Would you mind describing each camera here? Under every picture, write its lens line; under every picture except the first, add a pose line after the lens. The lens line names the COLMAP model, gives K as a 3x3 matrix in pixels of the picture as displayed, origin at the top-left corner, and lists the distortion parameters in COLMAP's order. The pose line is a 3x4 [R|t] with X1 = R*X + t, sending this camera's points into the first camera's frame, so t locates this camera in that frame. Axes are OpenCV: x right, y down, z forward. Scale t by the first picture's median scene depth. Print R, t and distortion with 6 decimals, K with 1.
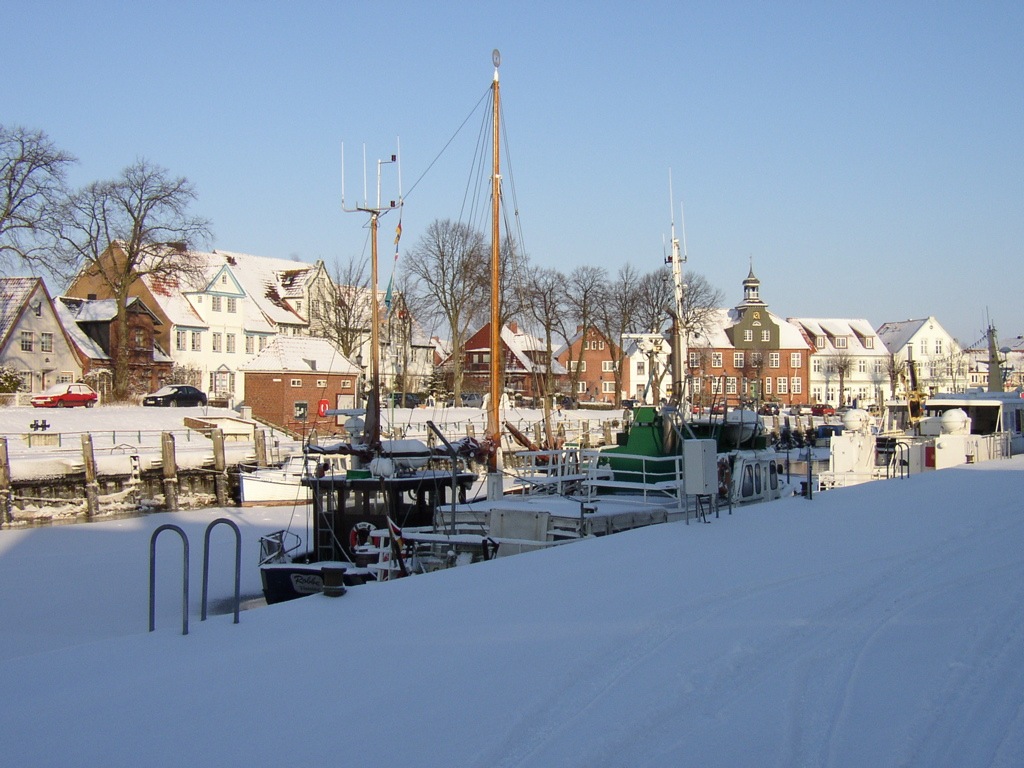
lens RADIAL K [[1692.0, 0, 509.9], [0, 1692.0, 381.4], [0, 0, 1]] dist [0.291355, 0.000000]
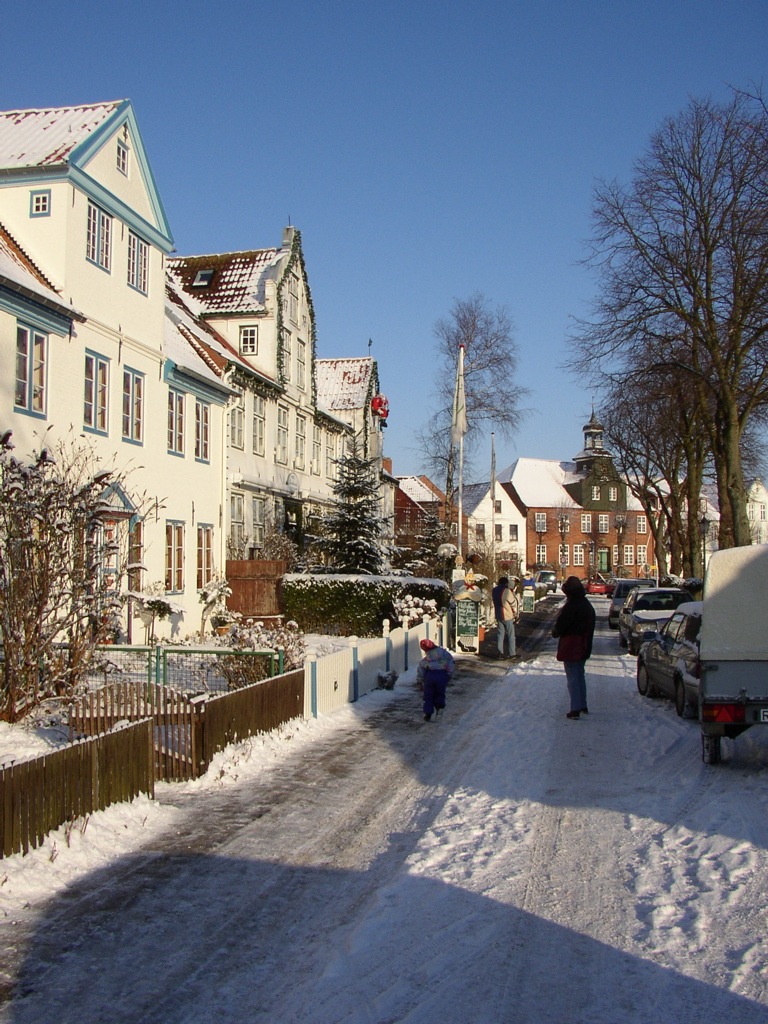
lens RADIAL K [[1183.7, 0, 384.2], [0, 1183.7, 511.7], [0, 0, 1]] dist [-0.087515, 0.000000]
pose [[0.965839, 0.013259, 0.258804, -0.157589], [-0.005588, 0.999524, -0.030353, -0.000866], [-0.259083, 0.027870, 0.965453, 0.742830]]
